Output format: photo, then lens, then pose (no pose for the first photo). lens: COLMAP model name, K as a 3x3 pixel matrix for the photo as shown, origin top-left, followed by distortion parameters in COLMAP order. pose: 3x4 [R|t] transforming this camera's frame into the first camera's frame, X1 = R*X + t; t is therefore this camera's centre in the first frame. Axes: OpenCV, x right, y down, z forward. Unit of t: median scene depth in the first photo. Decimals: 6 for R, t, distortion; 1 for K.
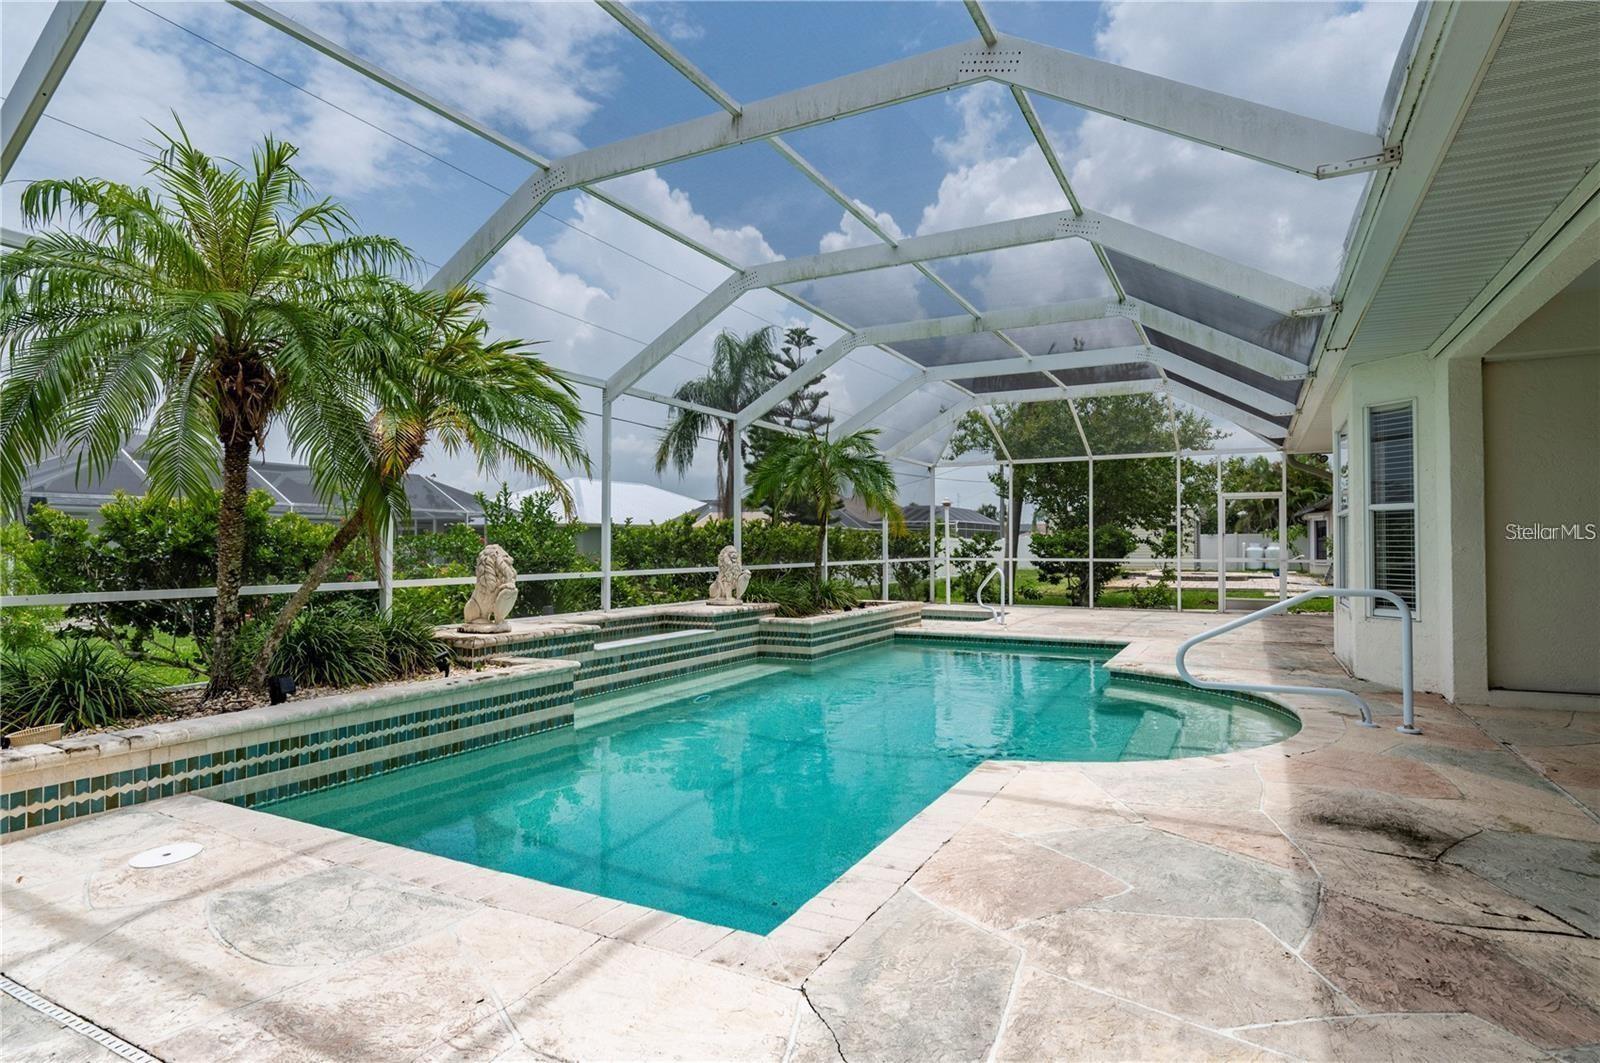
lens RADIAL K [[809.4, 0, 810.1], [0, 809.4, 539.5], [0, 0, 1]] dist [0.002159, -0.001523]
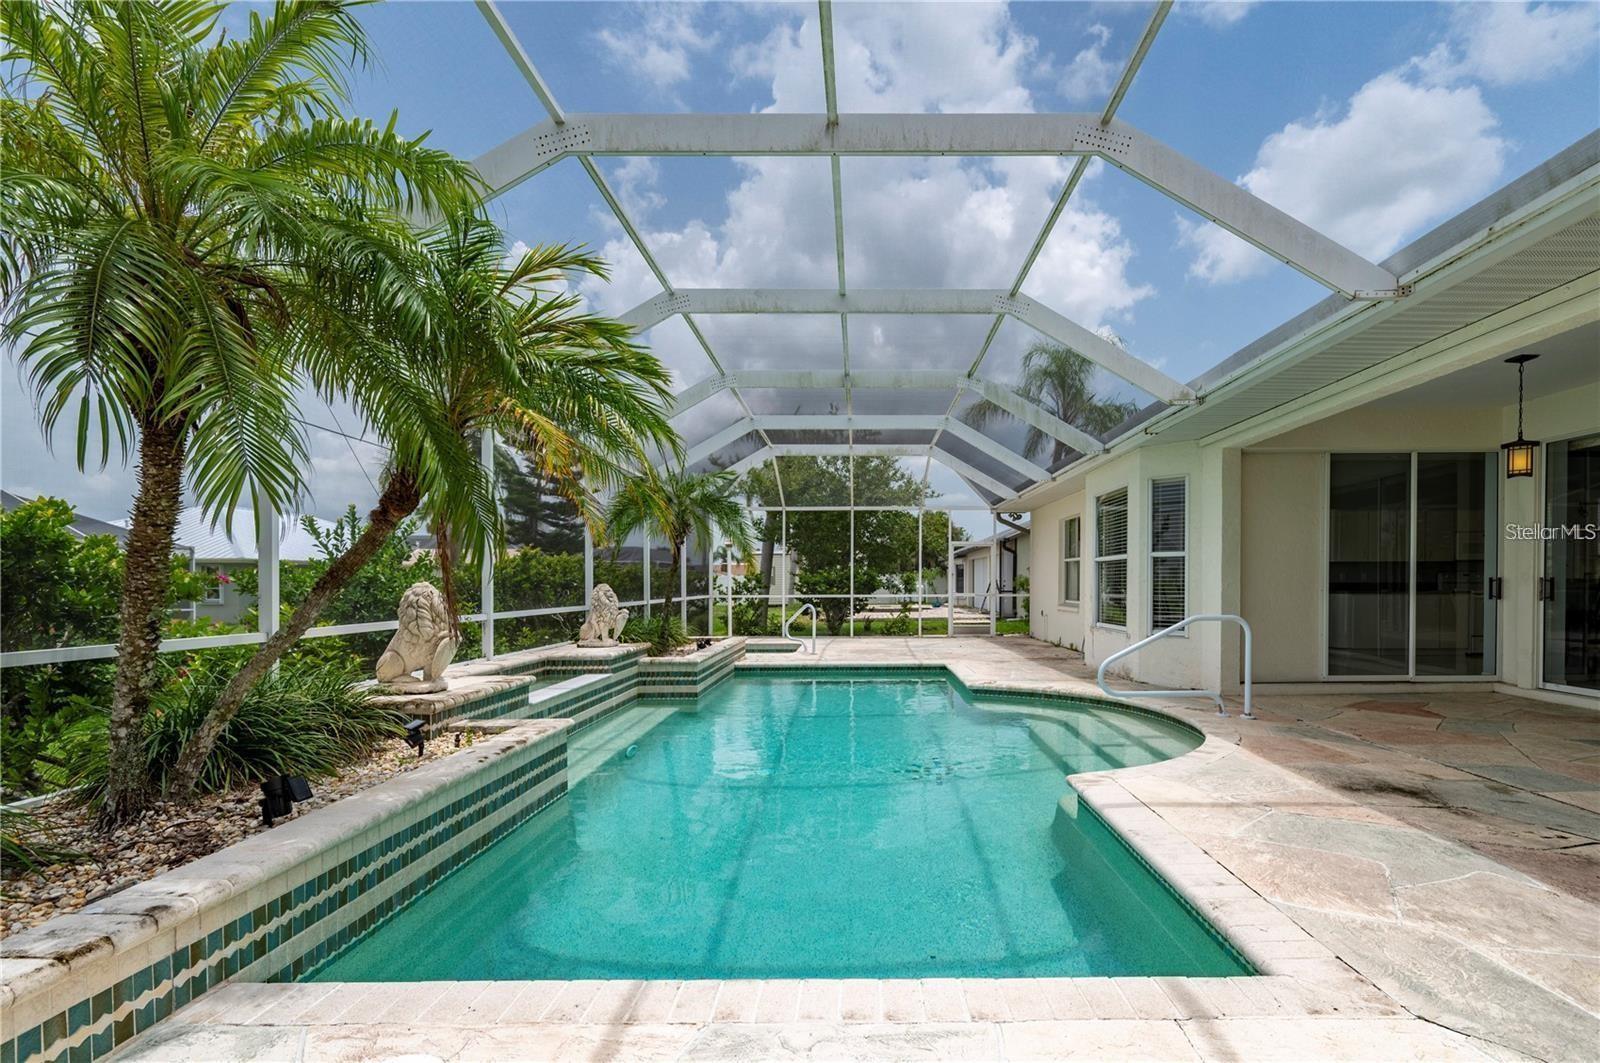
lens RADIAL K [[729.1, 0, 854.2], [0, 729.1, 598.3], [0, 0, 1]] dist [0.001864, 0.000699]
pose [[0.891381, -0.010309, 0.453138, -0.403394], [-0.001924, 0.999646, 0.026527, 0.002713], [-0.453251, -0.024518, 0.891046, 0.198772]]
